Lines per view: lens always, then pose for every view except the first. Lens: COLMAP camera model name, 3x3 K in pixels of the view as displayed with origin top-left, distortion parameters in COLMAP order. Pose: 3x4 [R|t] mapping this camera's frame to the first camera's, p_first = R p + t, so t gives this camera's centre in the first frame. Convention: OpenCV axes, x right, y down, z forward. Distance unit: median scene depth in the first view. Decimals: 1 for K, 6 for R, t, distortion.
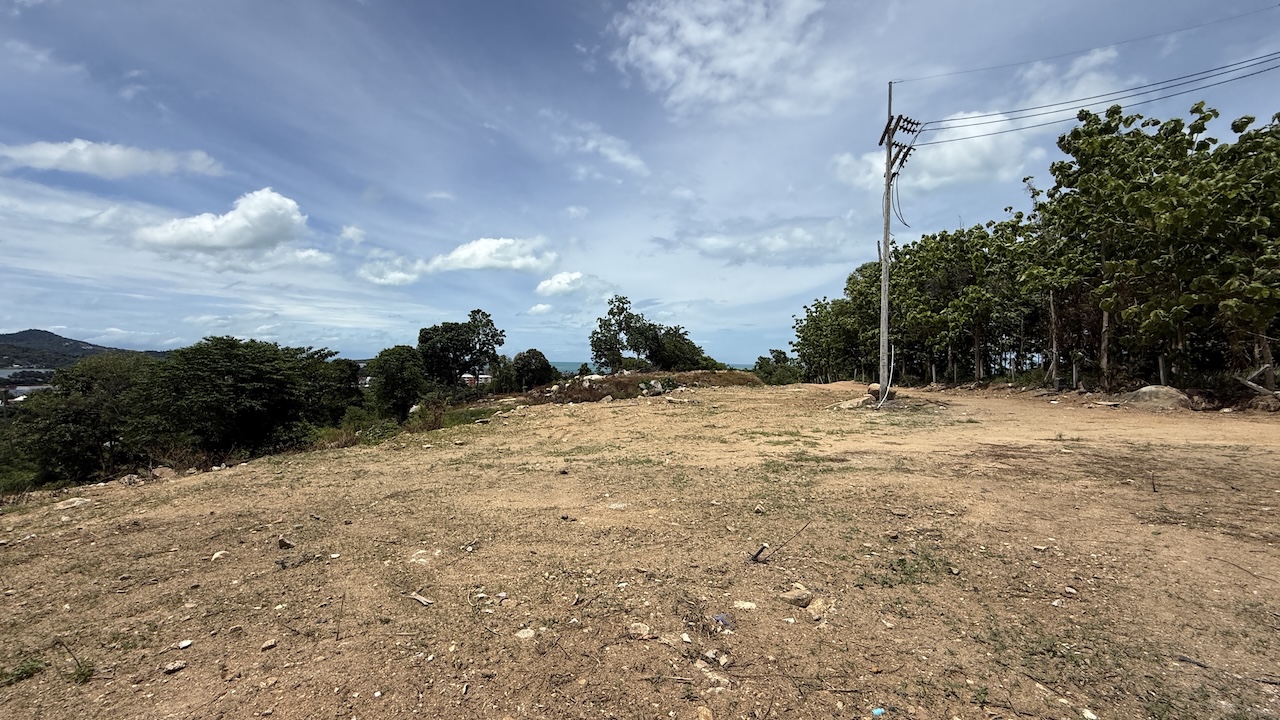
lens RADIAL K [[508.6, 0, 643.1], [0, 508.6, 369.3], [0, 0, 1]] dist [0.000065, 0.000288]
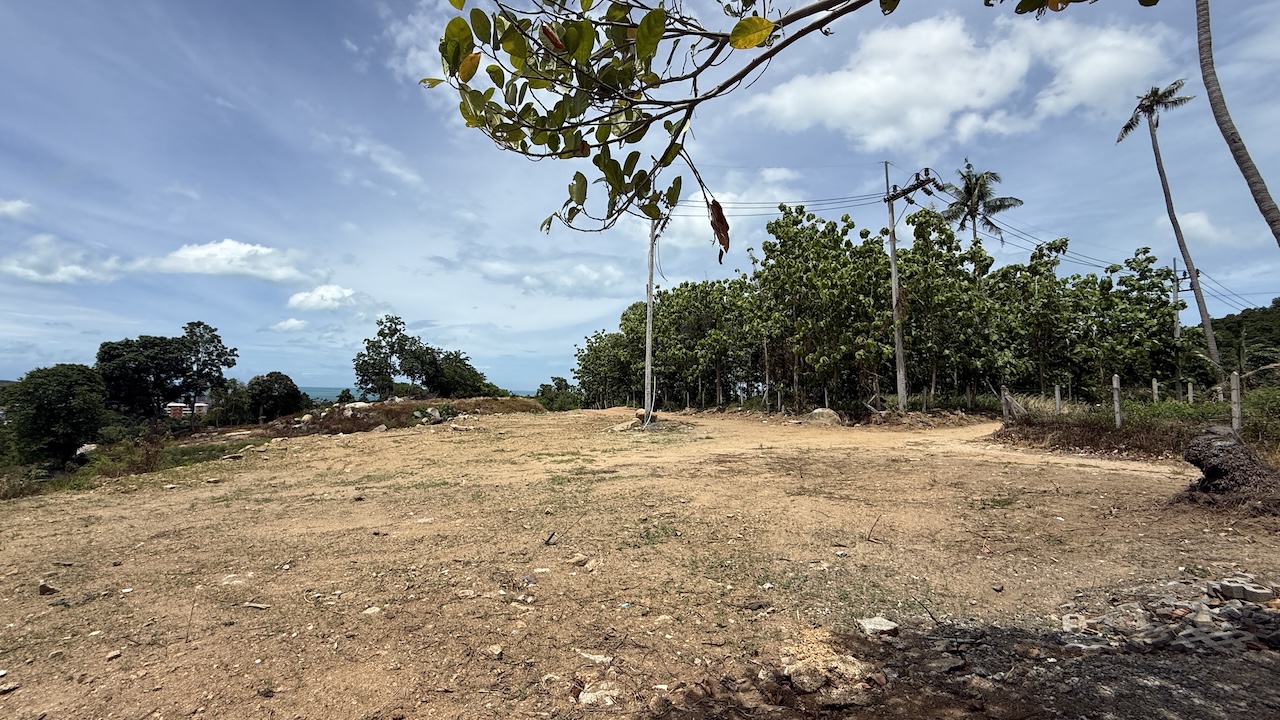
lens RADIAL K [[508.6, 0, 637.8], [0, 508.6, 368.8], [0, 0, 1]] dist [0.000065, 0.000288]
pose [[0.916447, 0.021391, 0.399584, -0.008040], [-0.000188, 0.998593, -0.053026, -0.000865], [-0.400156, 0.048520, 0.915162, -0.025664]]
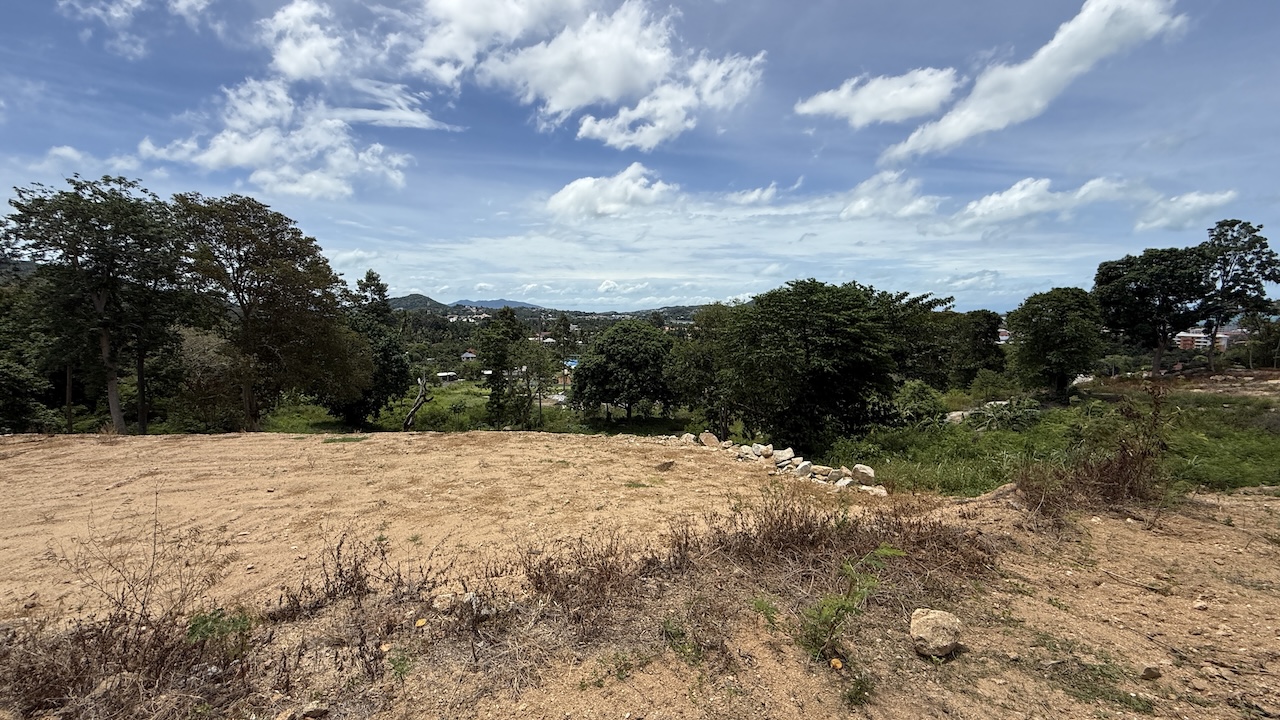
lens RADIAL K [[508.6, 0, 635.0], [0, 508.6, 357.9], [0, 0, 1]] dist [0.000065, 0.000288]
pose [[0.408088, 0.070402, -0.910224, -0.096739], [-0.008566, 0.997274, 0.073294, 0.002524], [0.912902, -0.022113, 0.407579, 0.232207]]
